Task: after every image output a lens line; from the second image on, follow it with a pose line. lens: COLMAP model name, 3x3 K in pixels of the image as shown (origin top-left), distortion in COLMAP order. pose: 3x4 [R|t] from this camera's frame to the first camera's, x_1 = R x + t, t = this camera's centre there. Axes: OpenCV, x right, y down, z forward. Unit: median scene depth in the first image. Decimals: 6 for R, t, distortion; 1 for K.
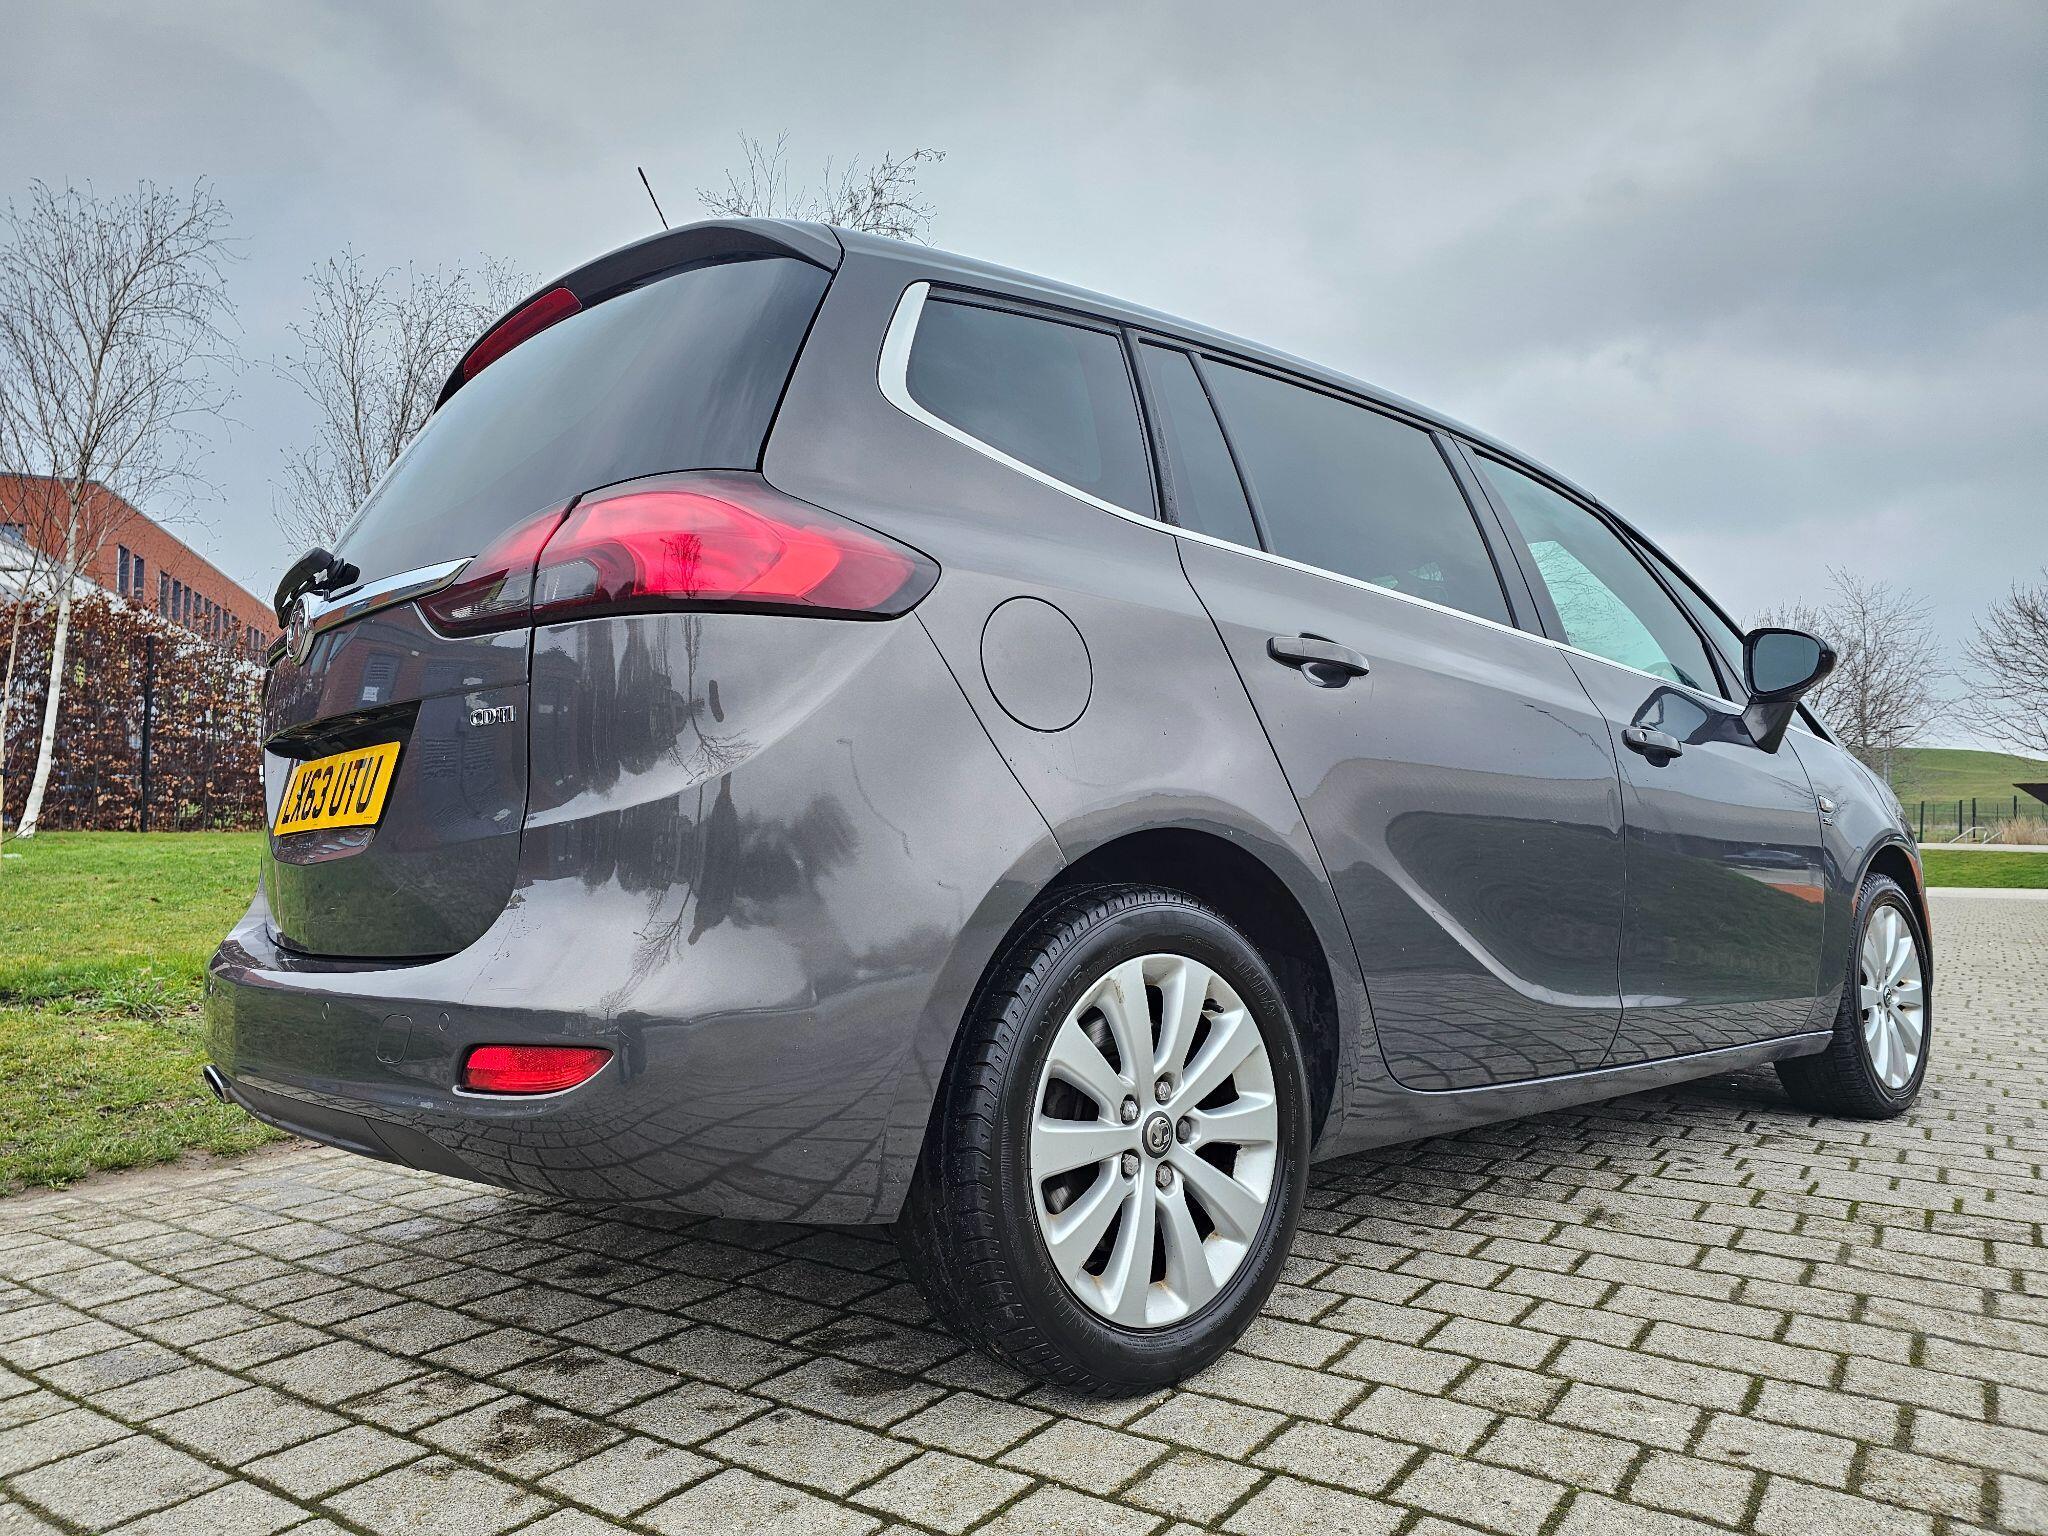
lens RADIAL K [[1365.6, 0, 1011.1], [0, 1365.6, 767.1], [0, 0, 1]] dist [0.052740, -0.038205]
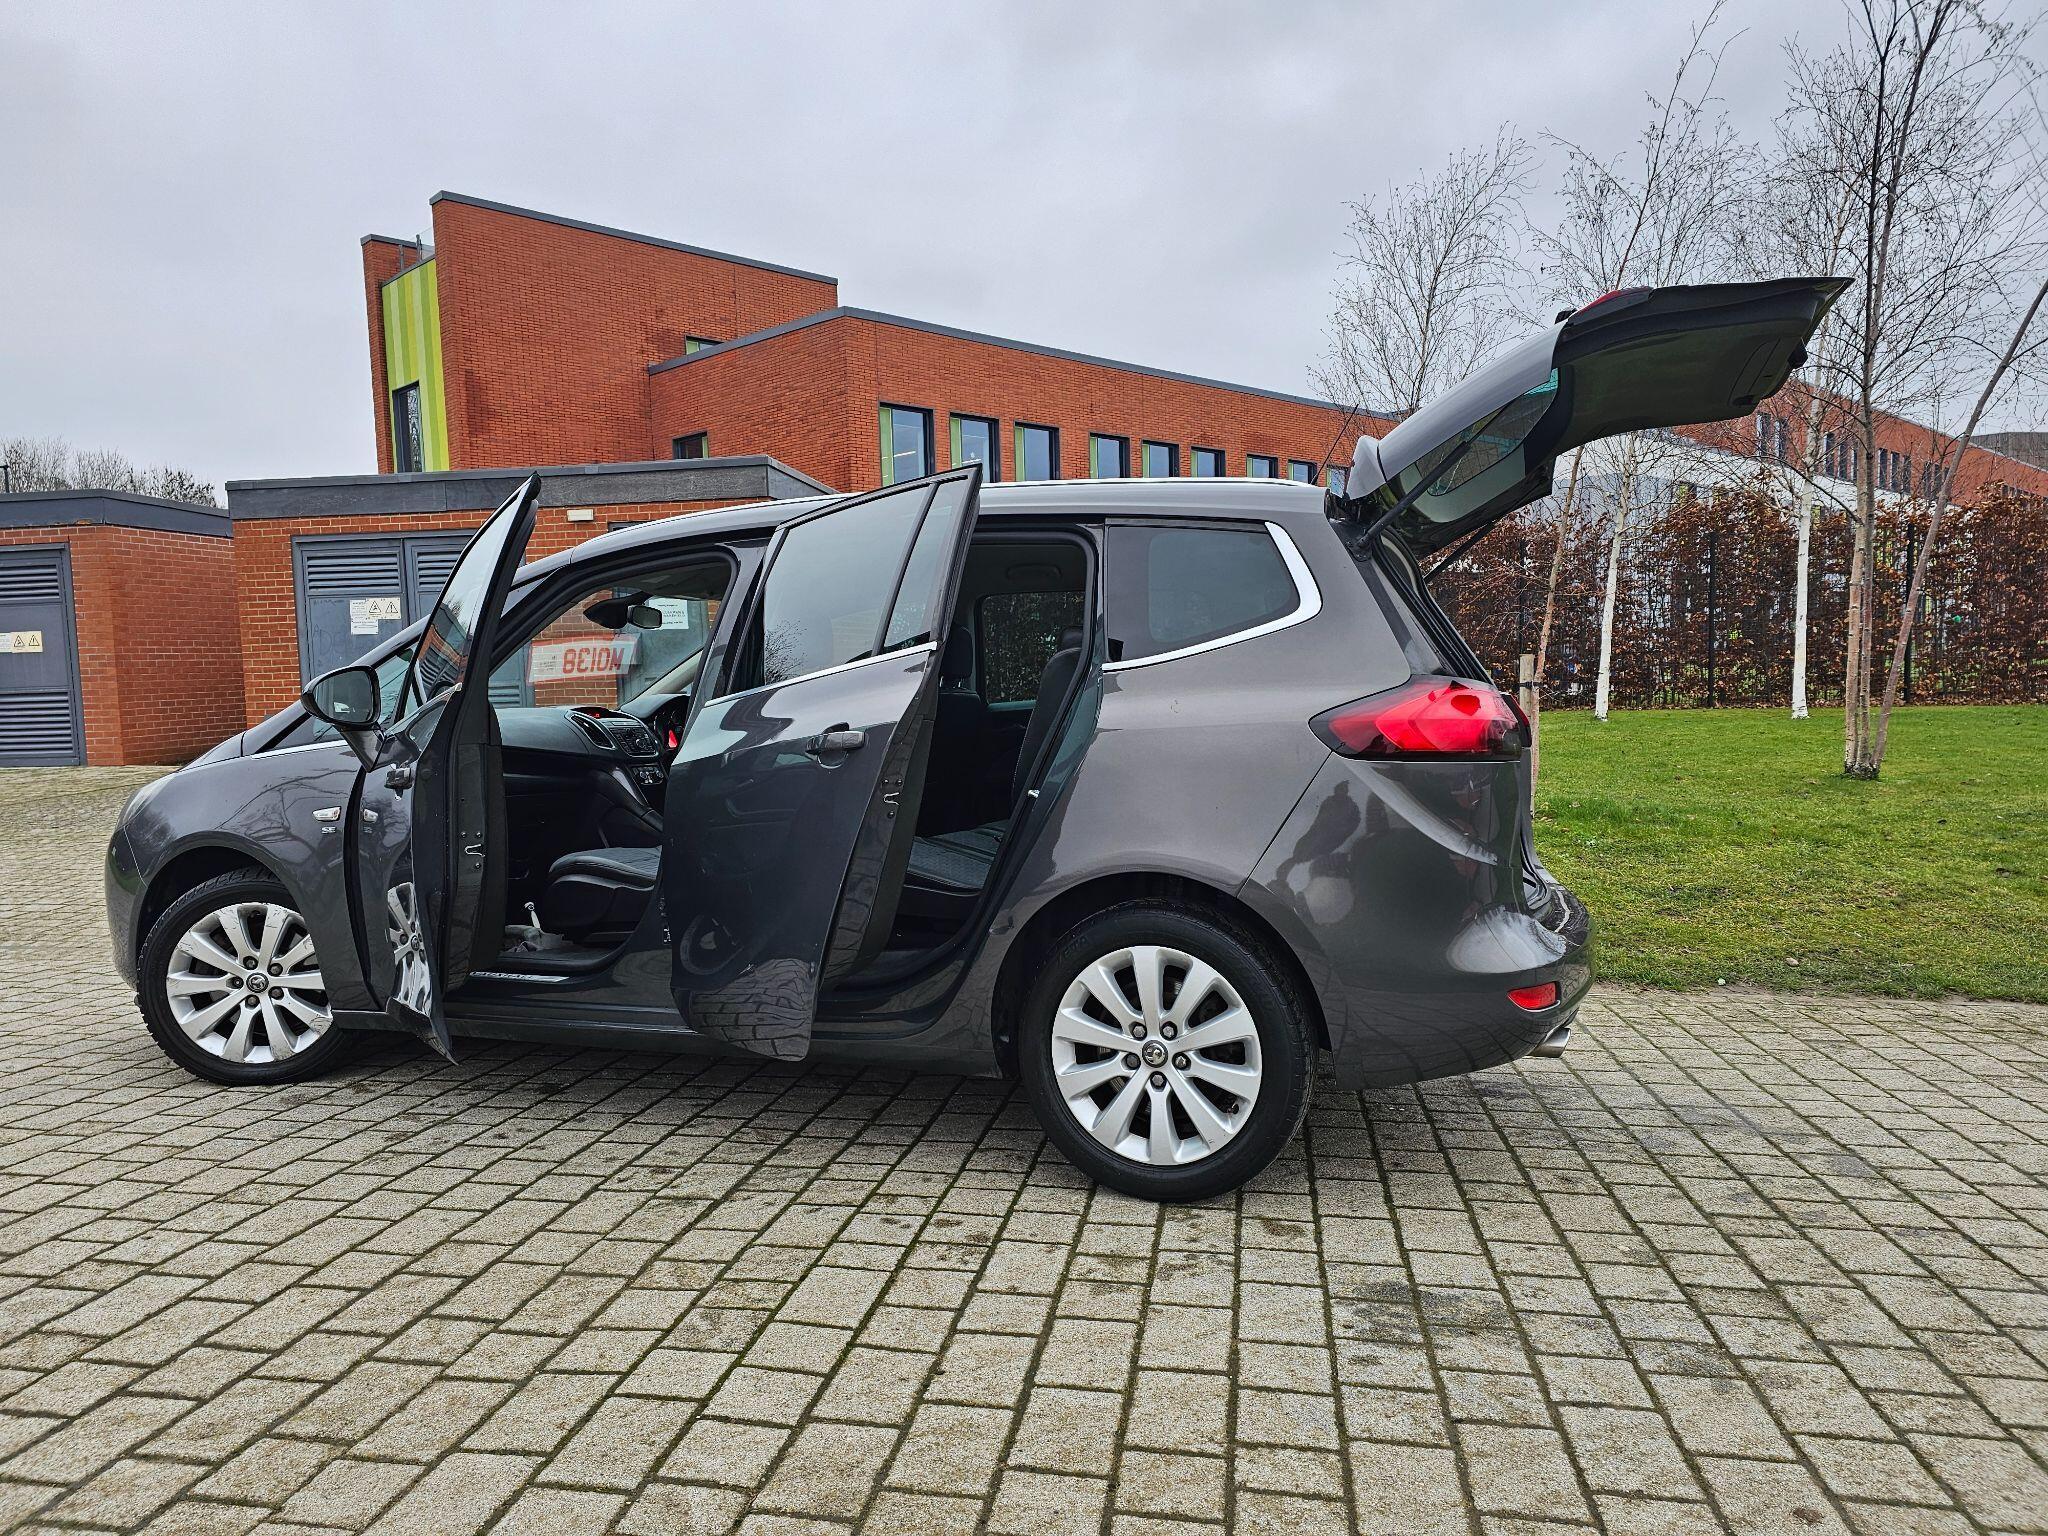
lens RADIAL K [[1365.6, 0, 1017.5], [0, 1365.6, 754.0], [0, 0, 1]] dist [0.052740, -0.038205]
pose [[0.423589, 0.032563, -0.905269, 2.139874], [0.061182, 0.996043, 0.064457, -0.142250], [0.903786, -0.082690, 0.419920, 1.083214]]
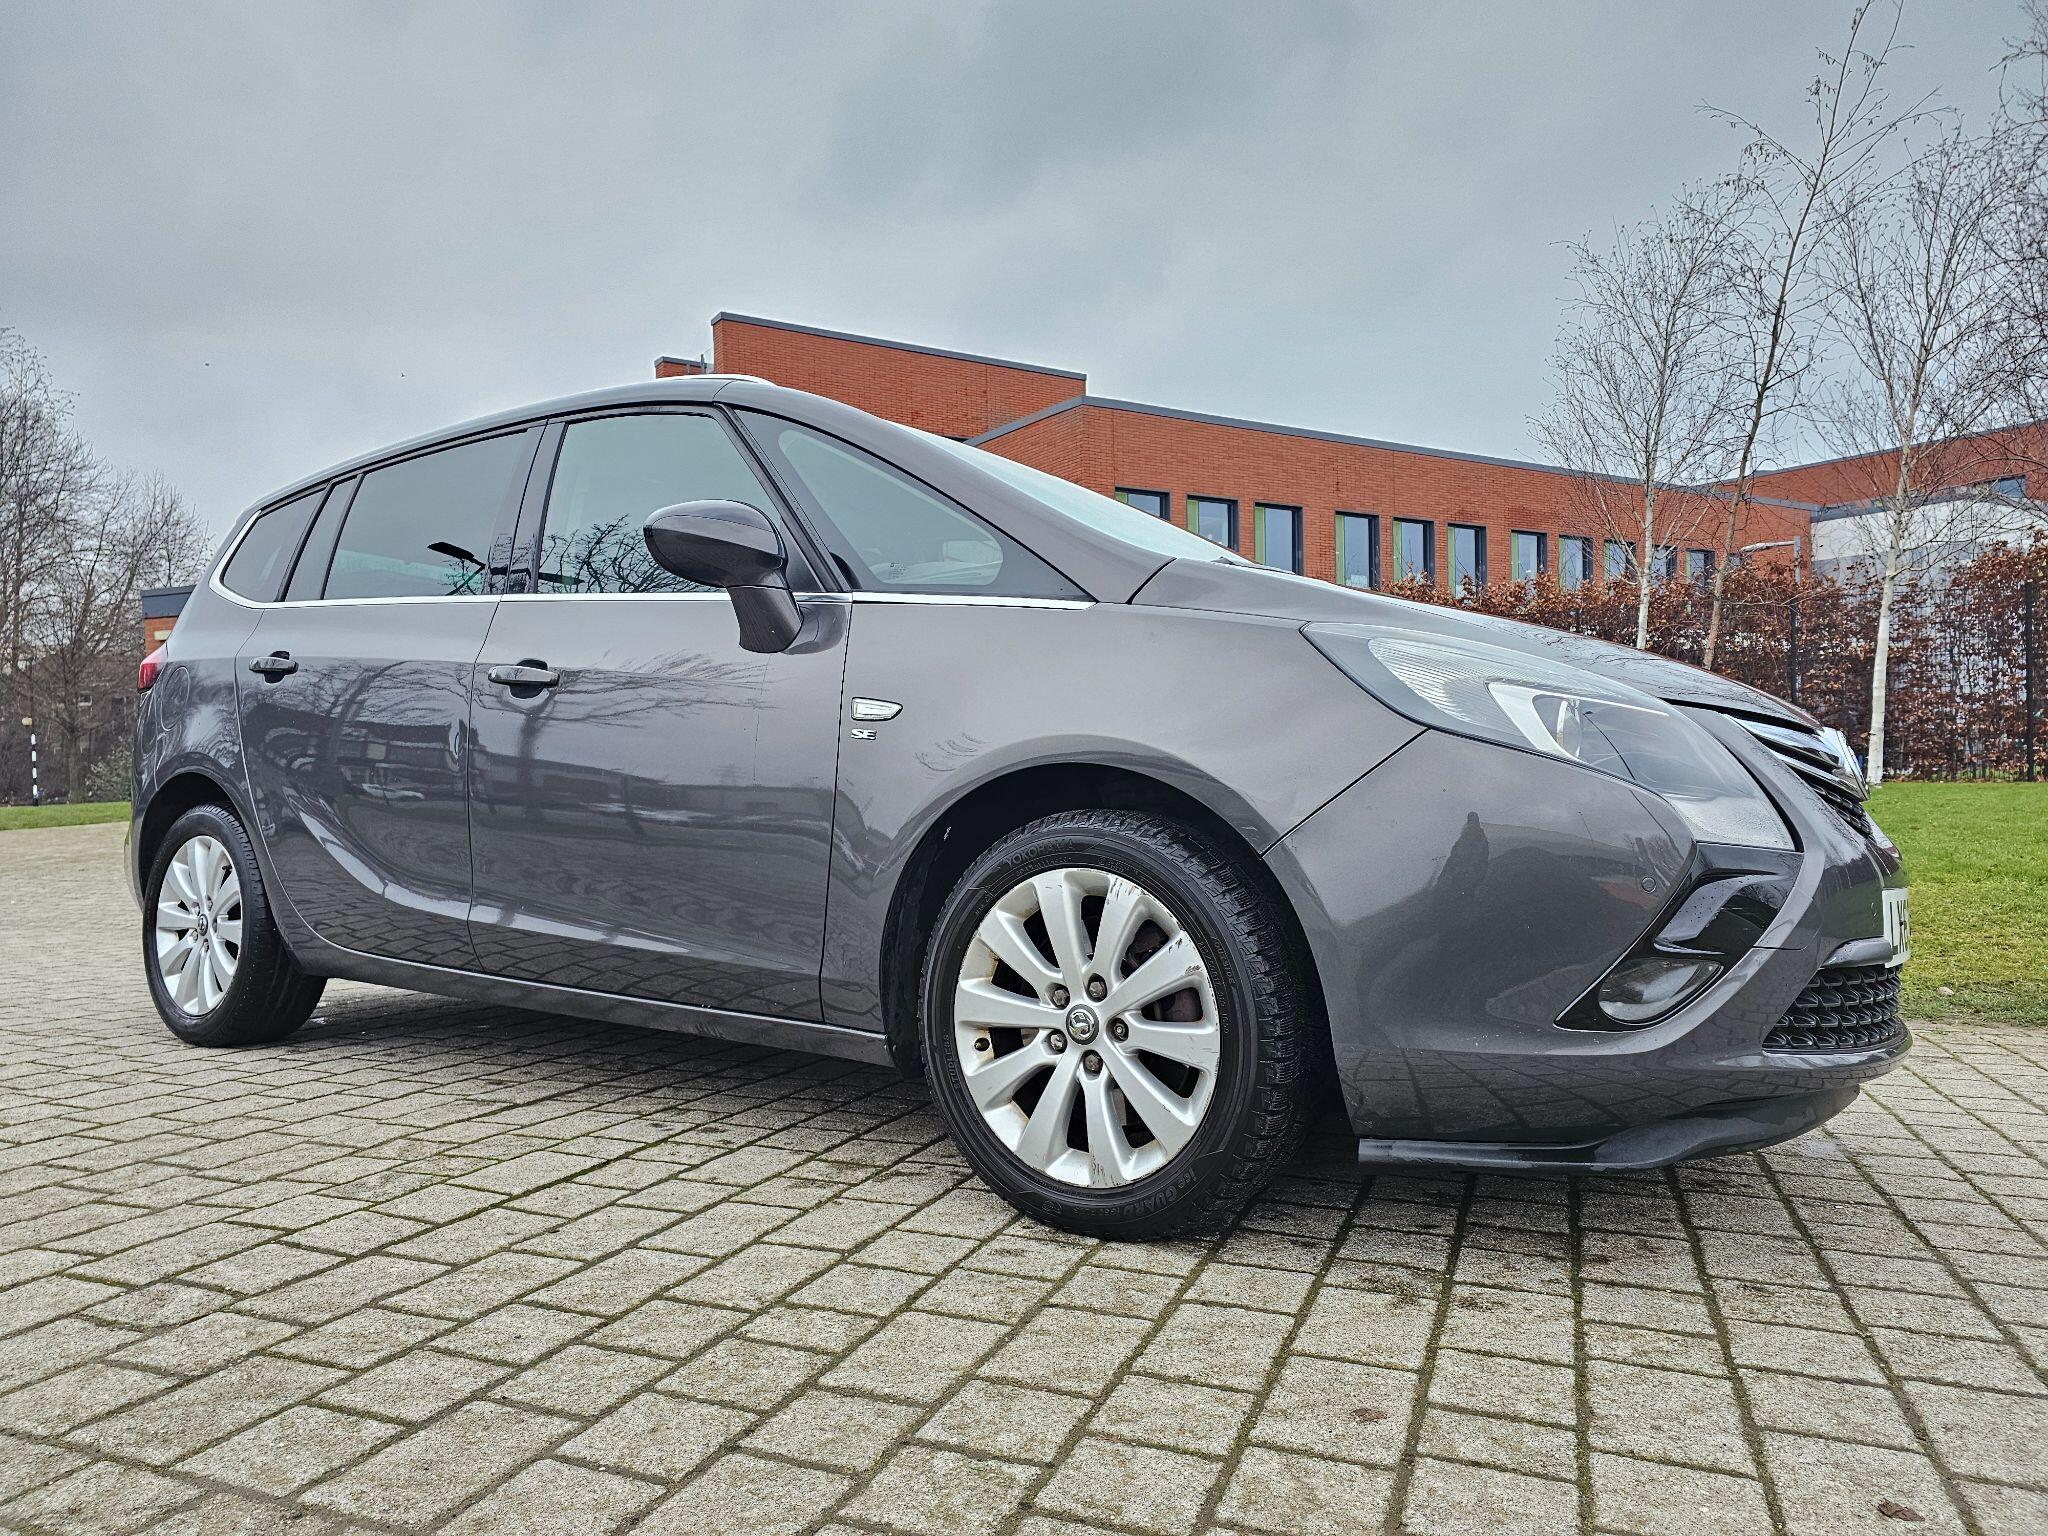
lens RADIAL K [[1365.6, 0, 1017.5], [0, 1365.6, 775.4], [0, 0, 1]] dist [0.052740, -0.038205]
pose [[0.235401, -0.017356, -0.971743, 2.217086], [0.055320, 0.998459, -0.004432, 0.116927], [0.970323, -0.052714, 0.235998, 1.585865]]
